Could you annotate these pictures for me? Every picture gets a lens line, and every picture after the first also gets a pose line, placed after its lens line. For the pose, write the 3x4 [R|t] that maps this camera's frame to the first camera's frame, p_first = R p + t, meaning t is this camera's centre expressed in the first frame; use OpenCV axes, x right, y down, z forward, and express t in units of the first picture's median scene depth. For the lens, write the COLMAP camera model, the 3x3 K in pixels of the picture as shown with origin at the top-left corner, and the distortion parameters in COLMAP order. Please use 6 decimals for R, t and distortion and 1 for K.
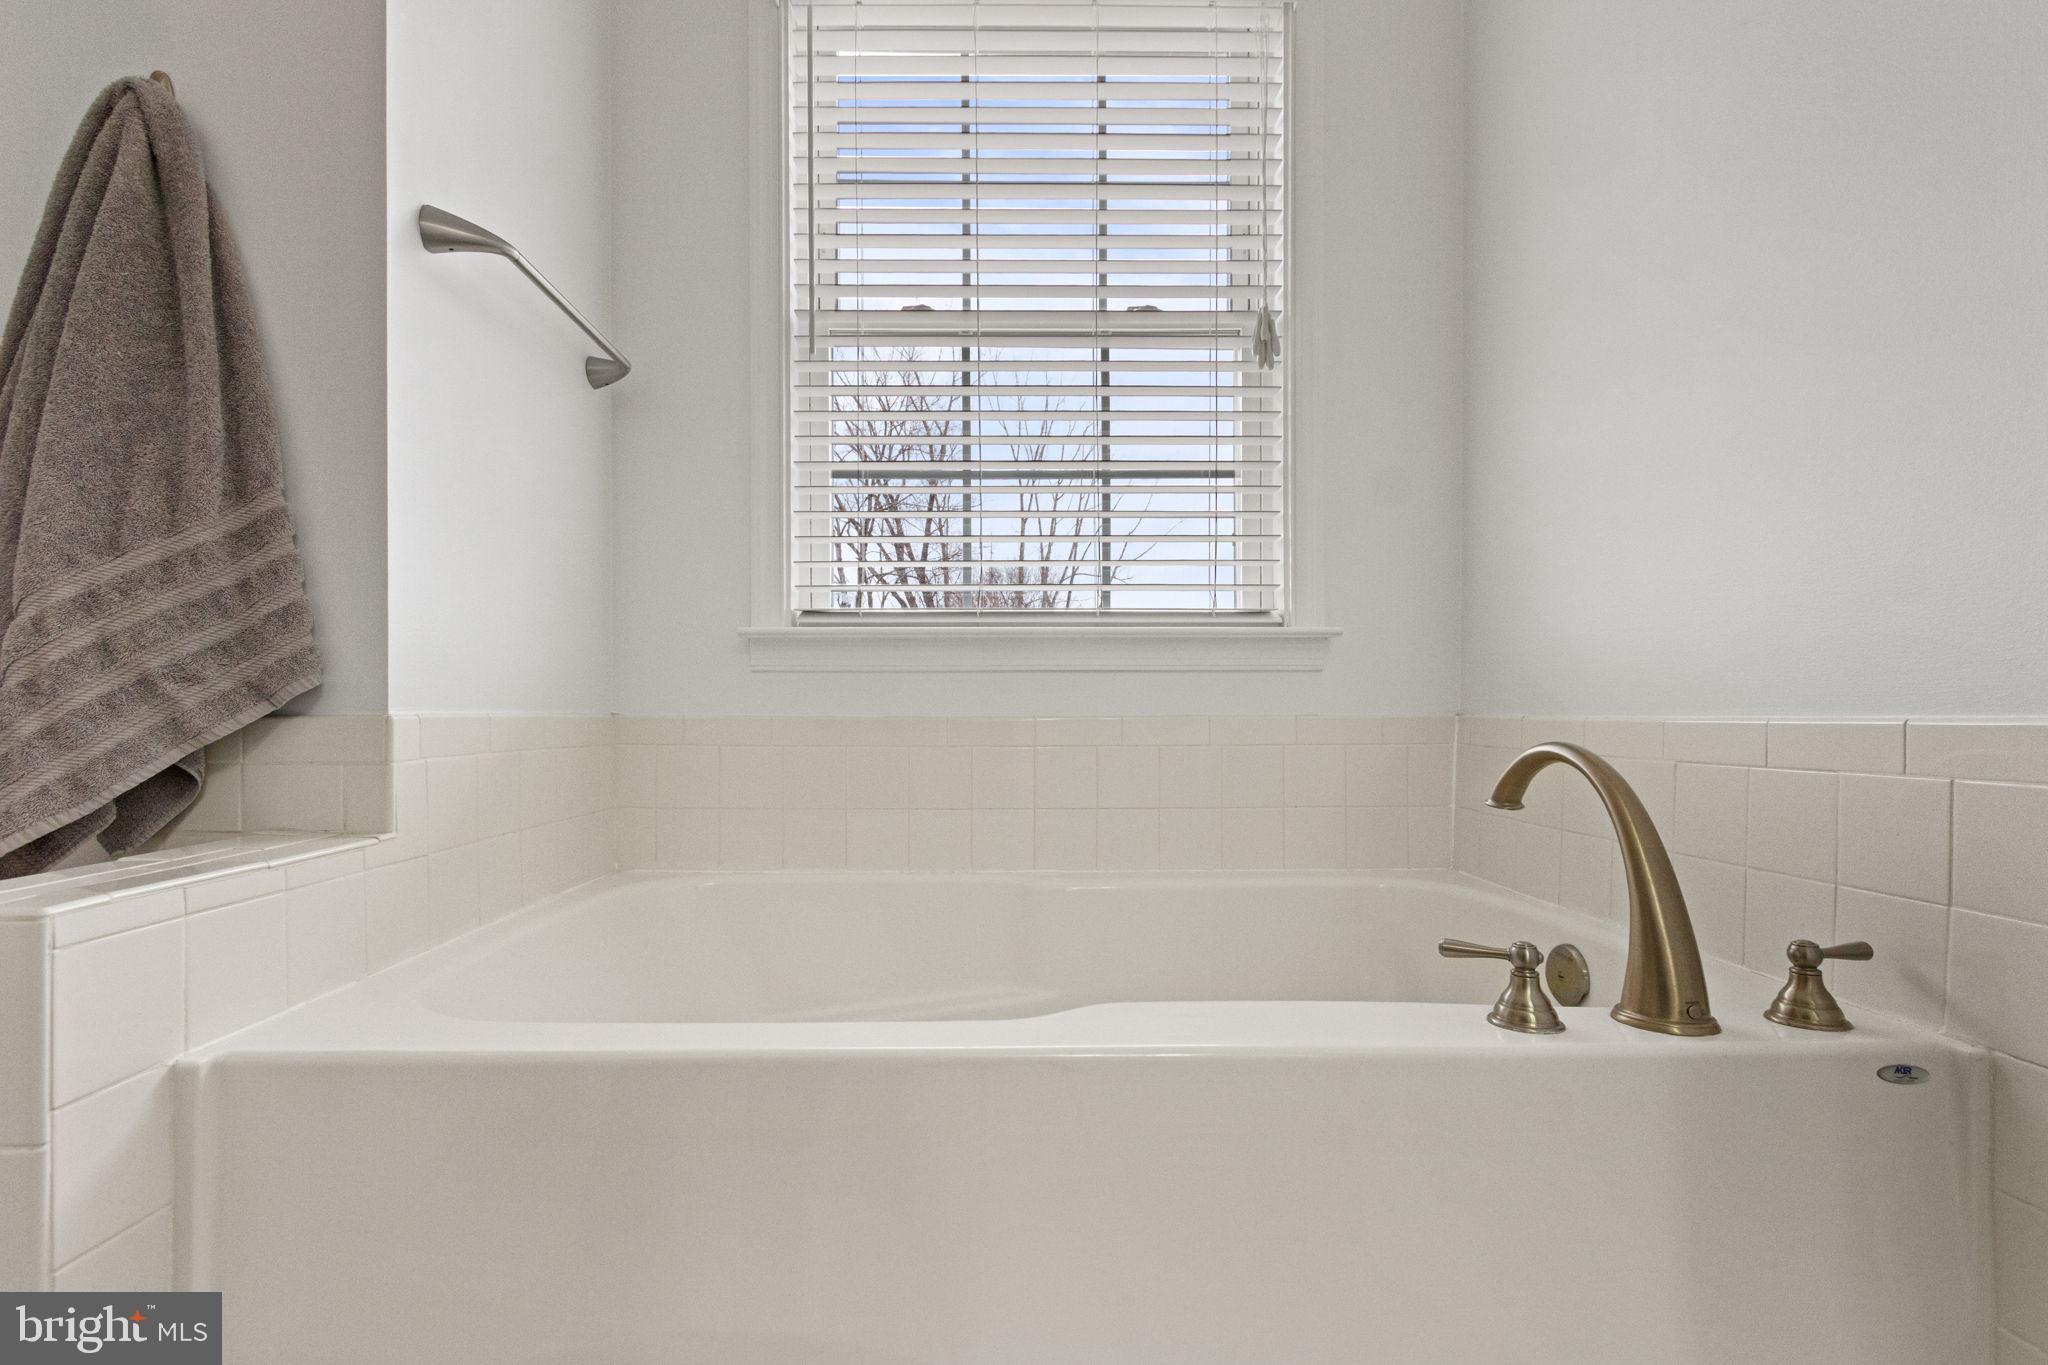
lens RADIAL K [[960.5, 0, 1017.0], [0, 960.5, 697.4], [0, 0, 1]] dist [0.001525, -0.000239]
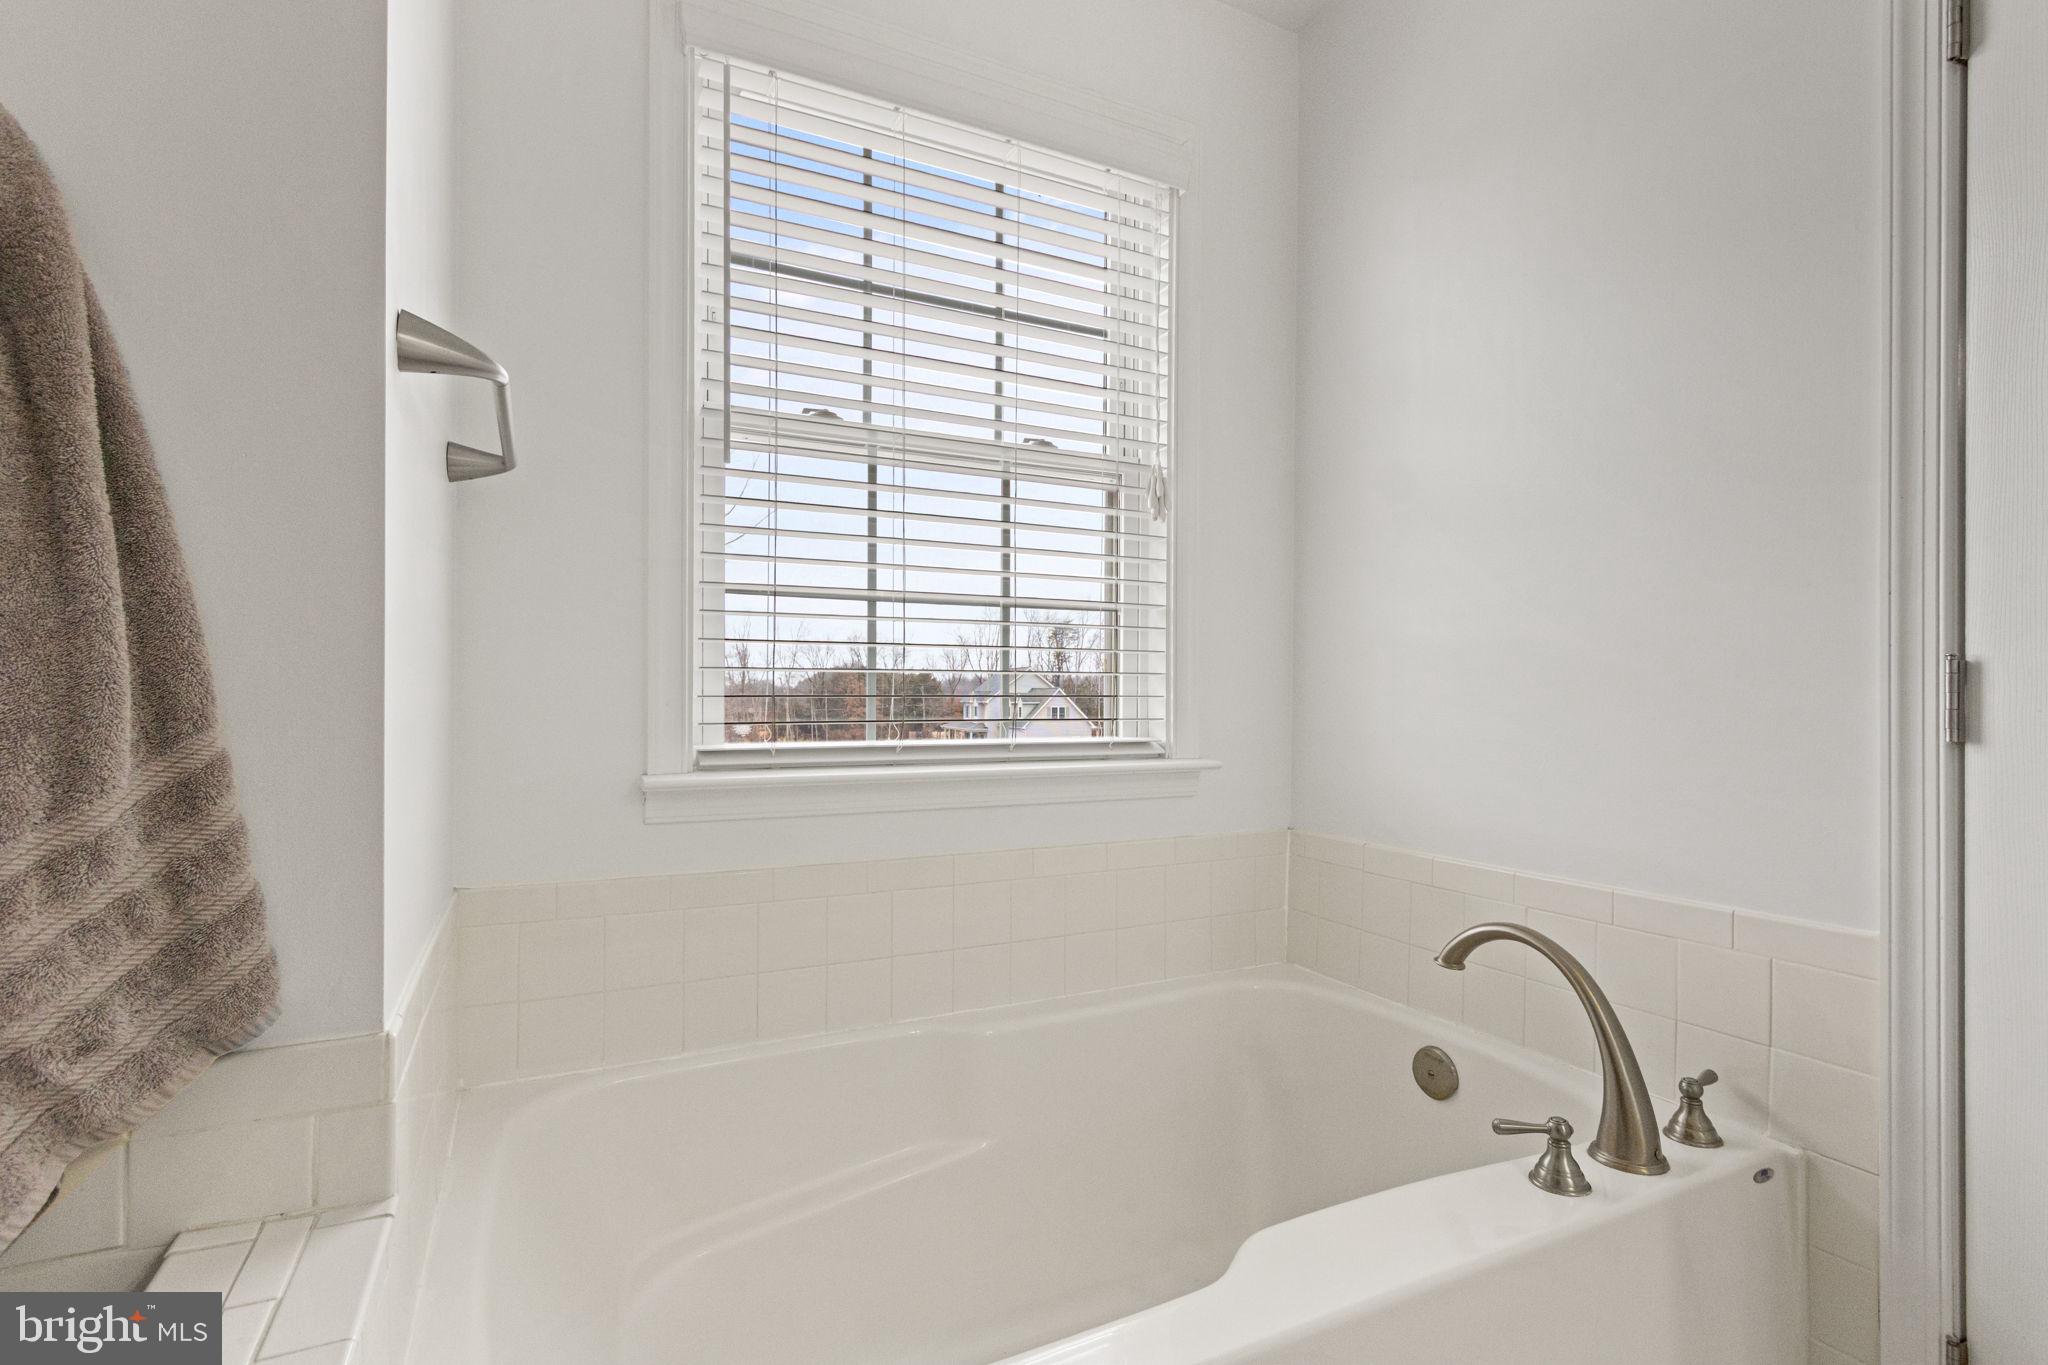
lens RADIAL K [[960.5, 0, 1024.1], [0, 960.5, 678.0], [0, 0, 1]] dist [0.001525, -0.000239]
pose [[0.904515, 0.013887, 0.426216, -0.560192], [-0.011734, 0.999902, -0.007678, -0.262438], [-0.426281, 0.001944, 0.904589, 0.143448]]
